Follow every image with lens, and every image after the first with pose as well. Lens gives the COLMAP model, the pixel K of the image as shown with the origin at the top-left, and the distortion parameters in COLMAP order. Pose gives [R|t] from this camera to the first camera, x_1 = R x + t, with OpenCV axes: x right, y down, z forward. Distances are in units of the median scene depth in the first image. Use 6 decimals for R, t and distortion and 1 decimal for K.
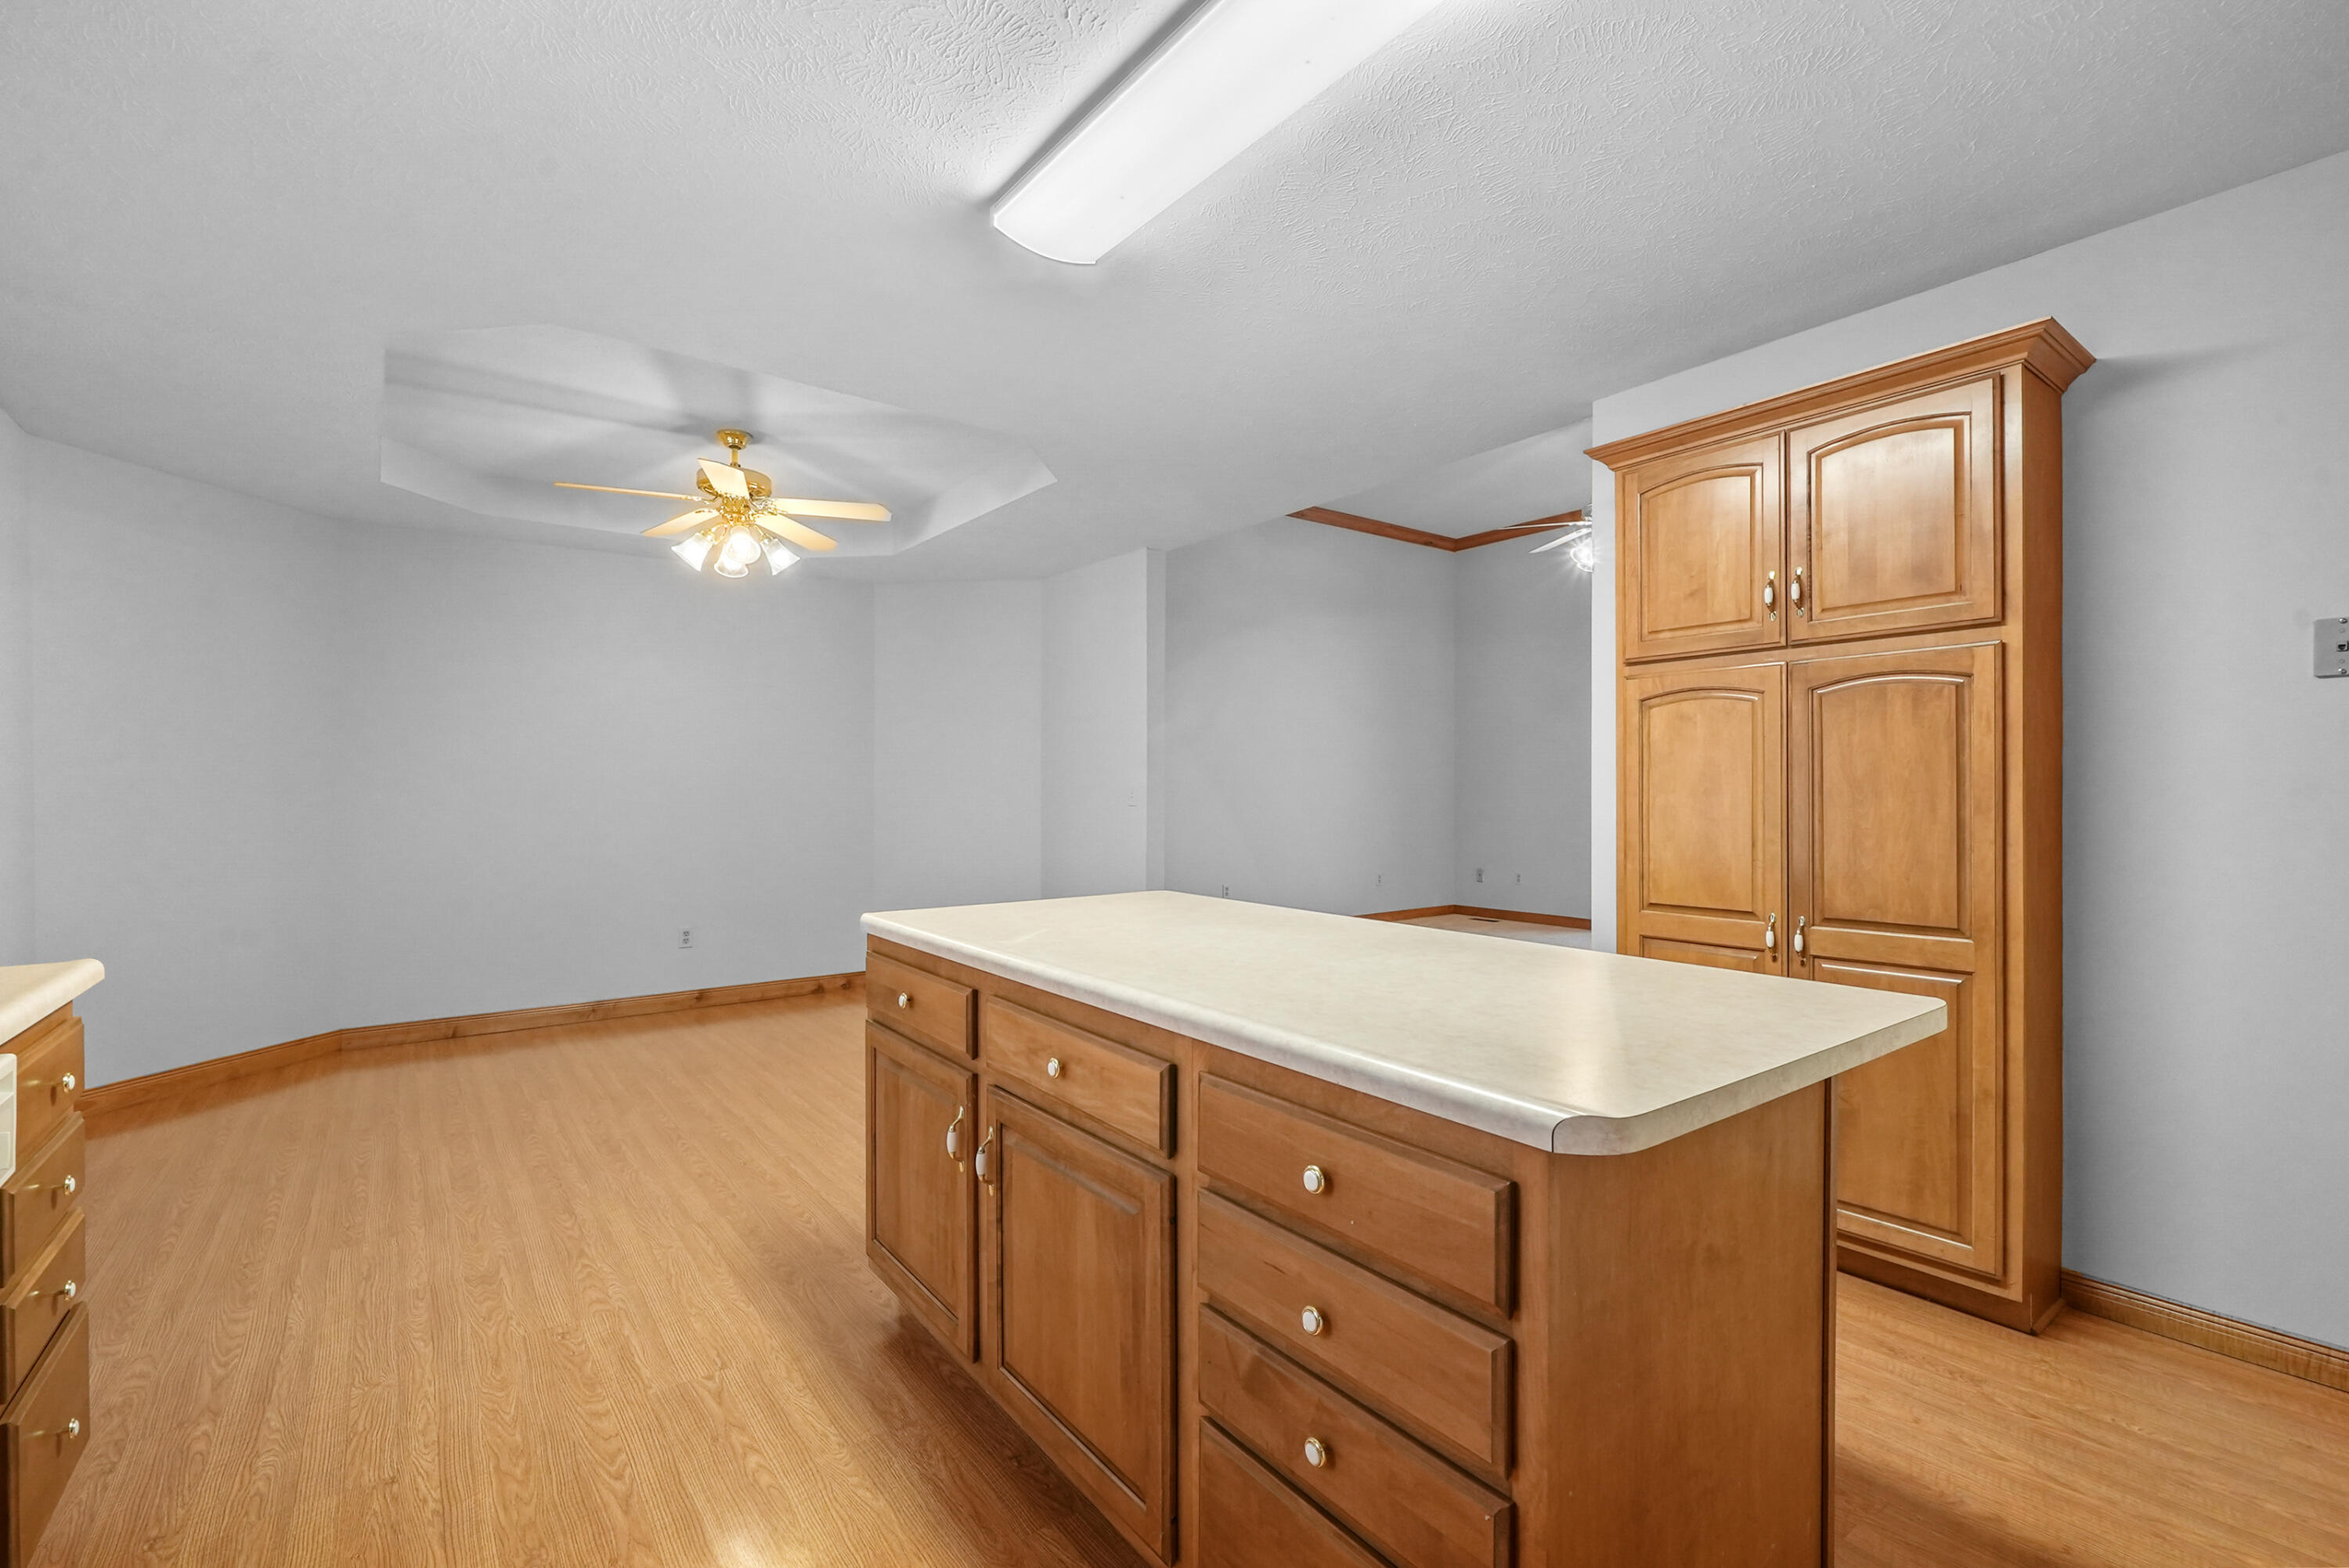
lens RADIAL K [[1032.3, 0, 1170.6], [0, 1032.3, 785.6], [0, 0, 1]] dist [0.000827, -0.000023]
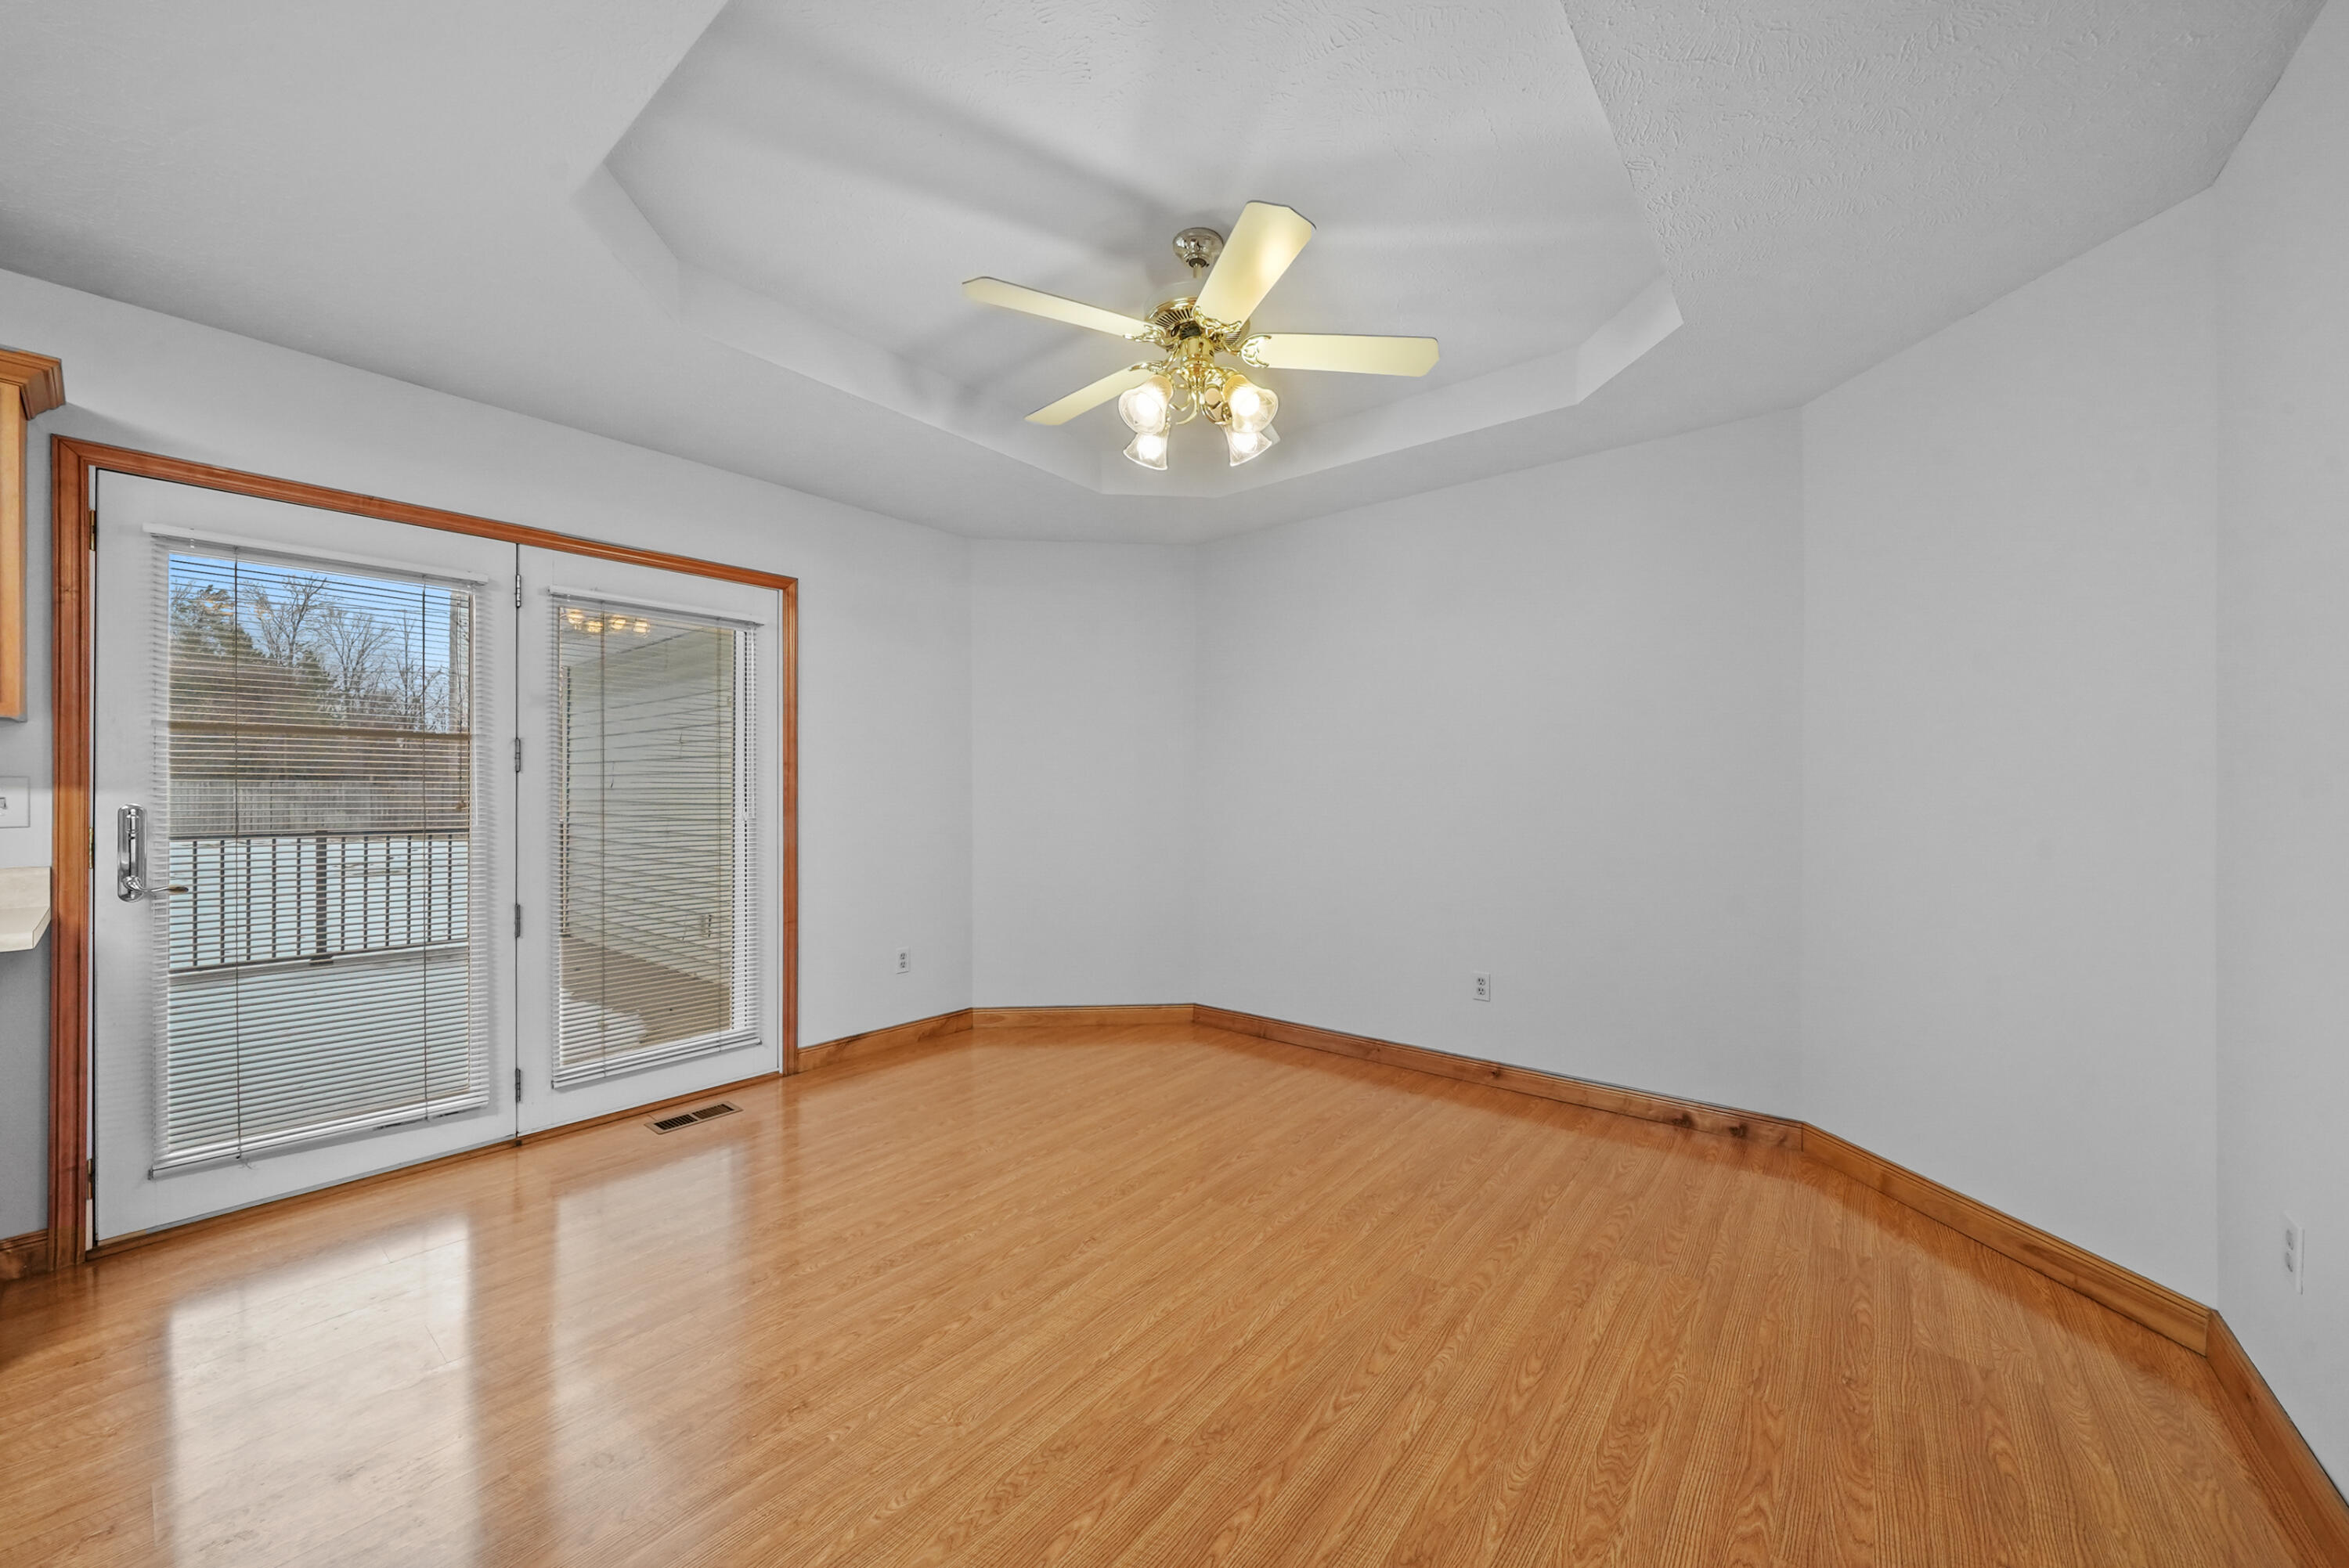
lens RADIAL K [[872.7, 0, 1184.7], [0, 872.7, 764.4], [0, 0, 1]] dist [-0.002034, 0.000328]
pose [[0.249904, -0.026101, -0.967919, 0.098903], [0.002888, 0.999652, -0.026211, 0.007682], [0.968266, 0.003755, 0.249893, 0.787524]]
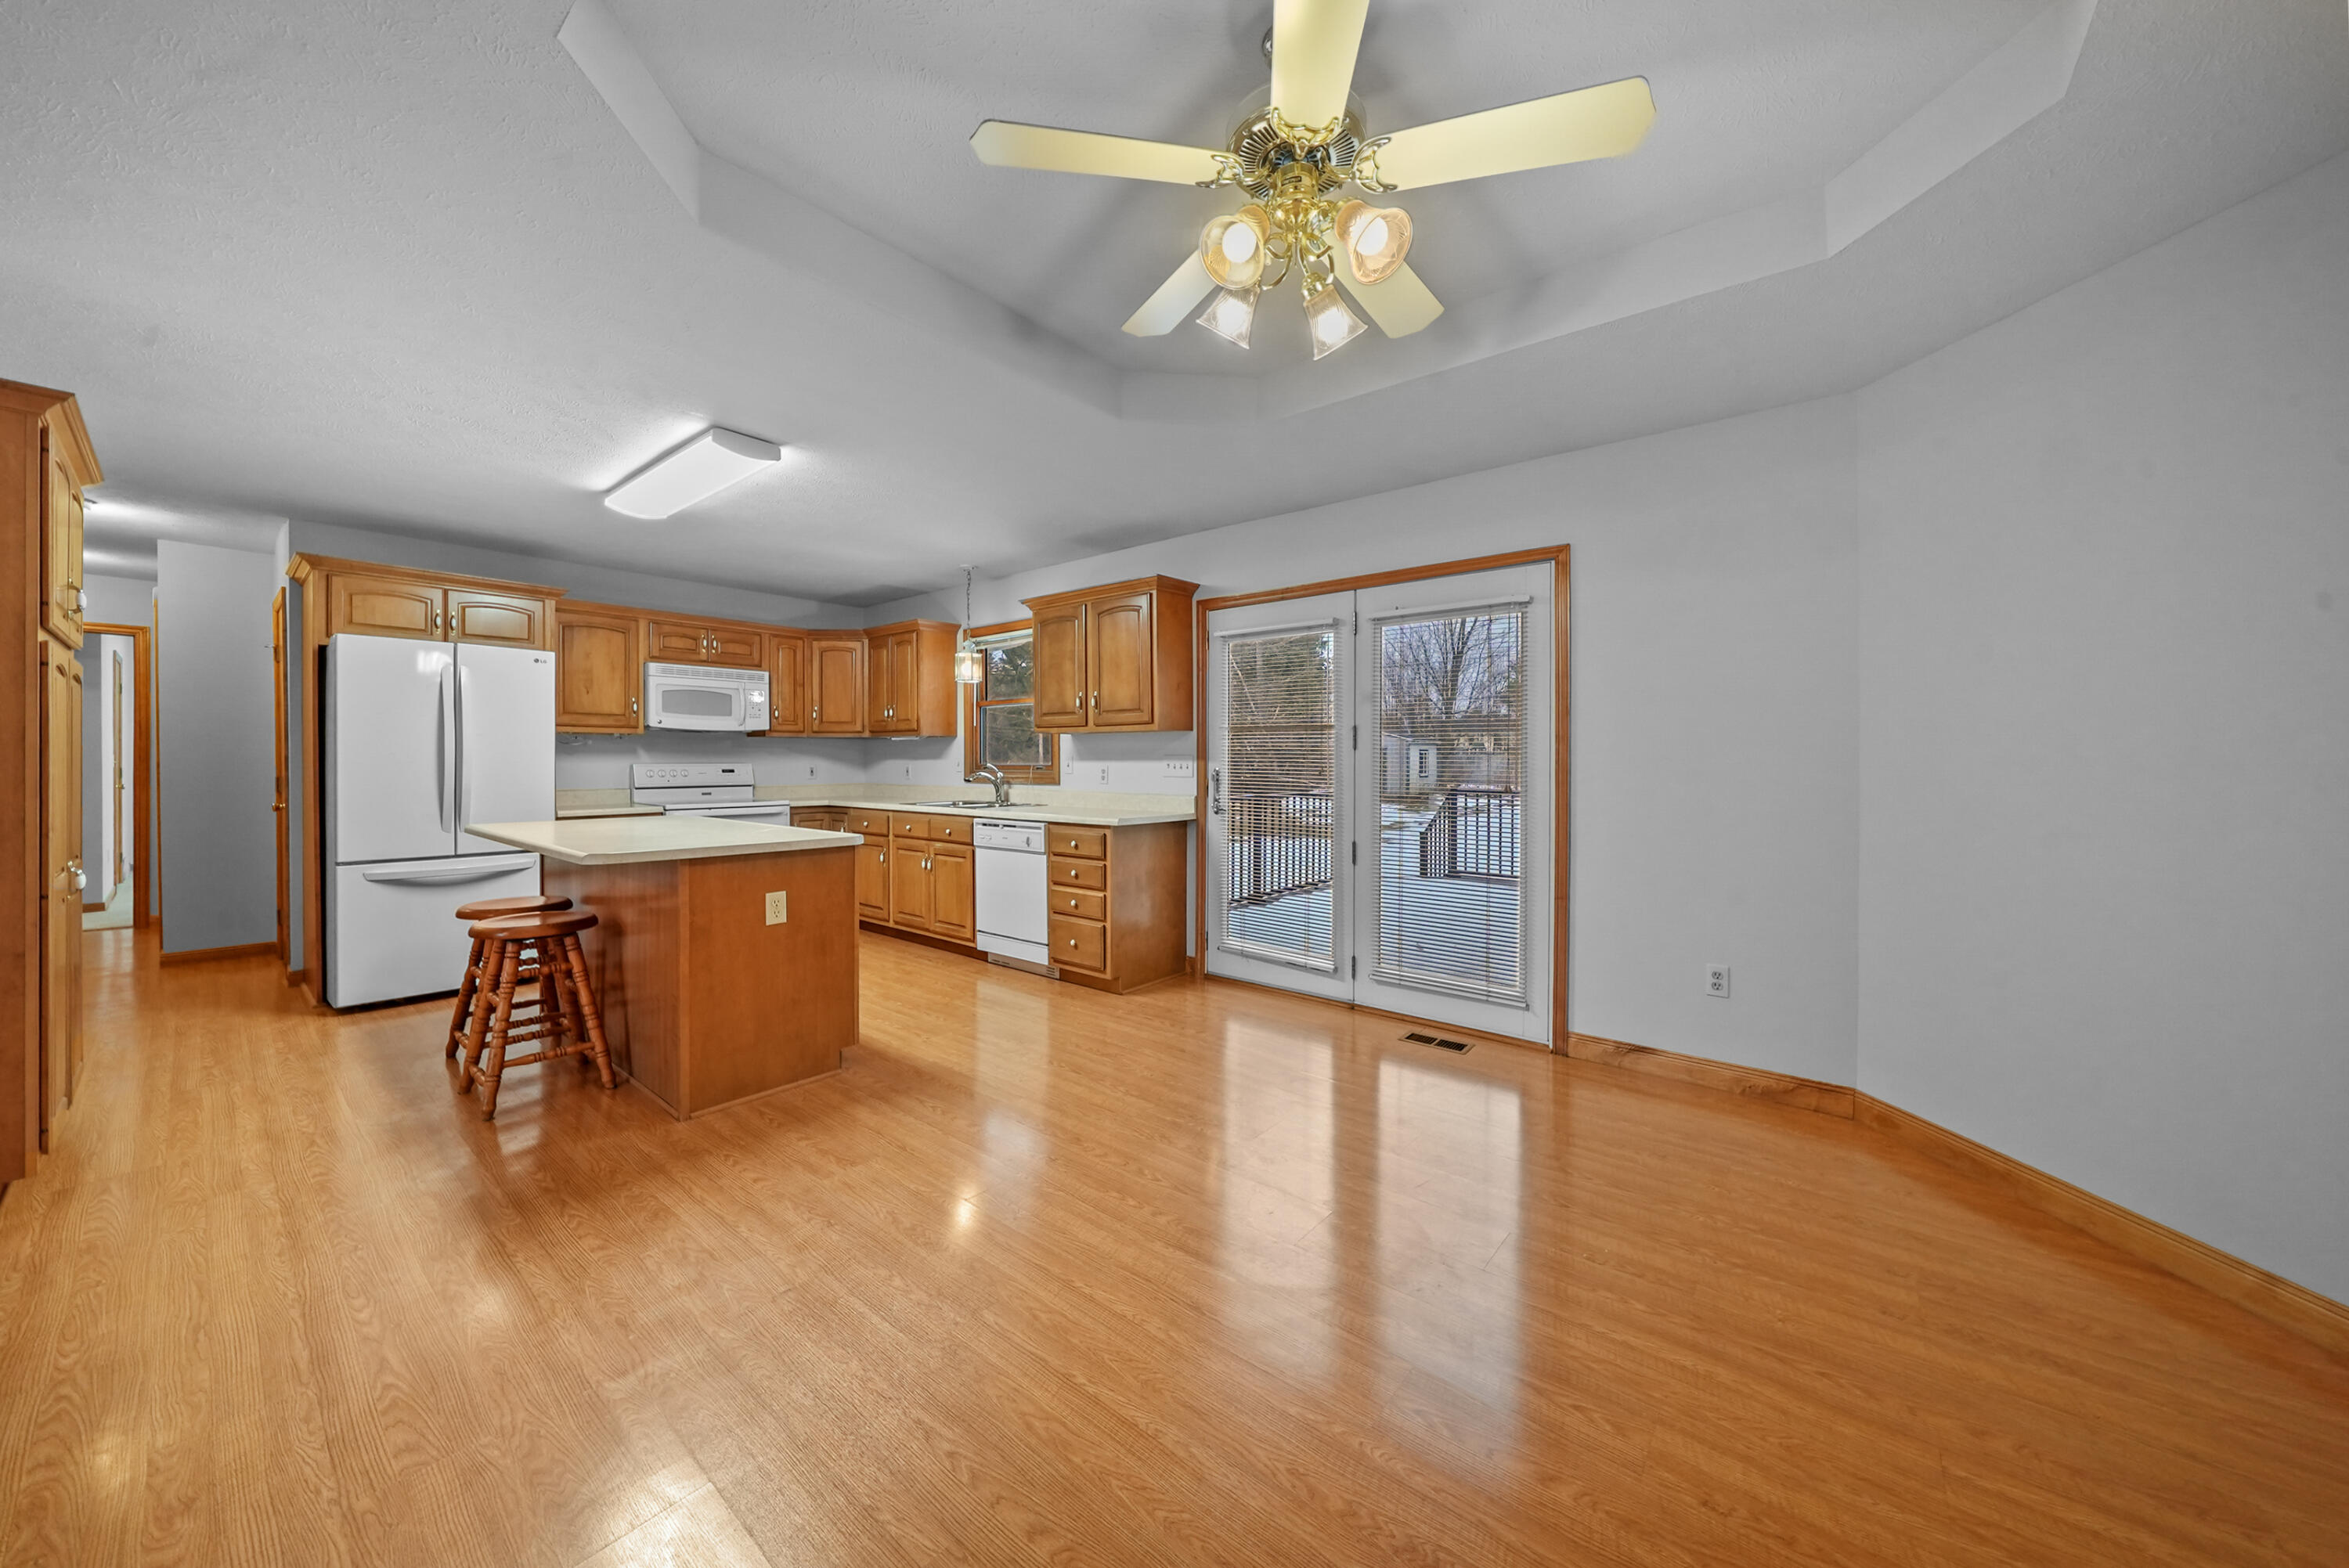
lens RADIAL K [[808.1, 0, 1167.8], [0, 808.1, 765.2], [0, 0, 1]] dist [0.000112, 0.000466]
pose [[-0.971597, -0.001384, -0.236639, -0.250392], [-0.002830, 0.999979, 0.005769, 0.006690], [0.236627, 0.006275, -0.971580, 1.251916]]
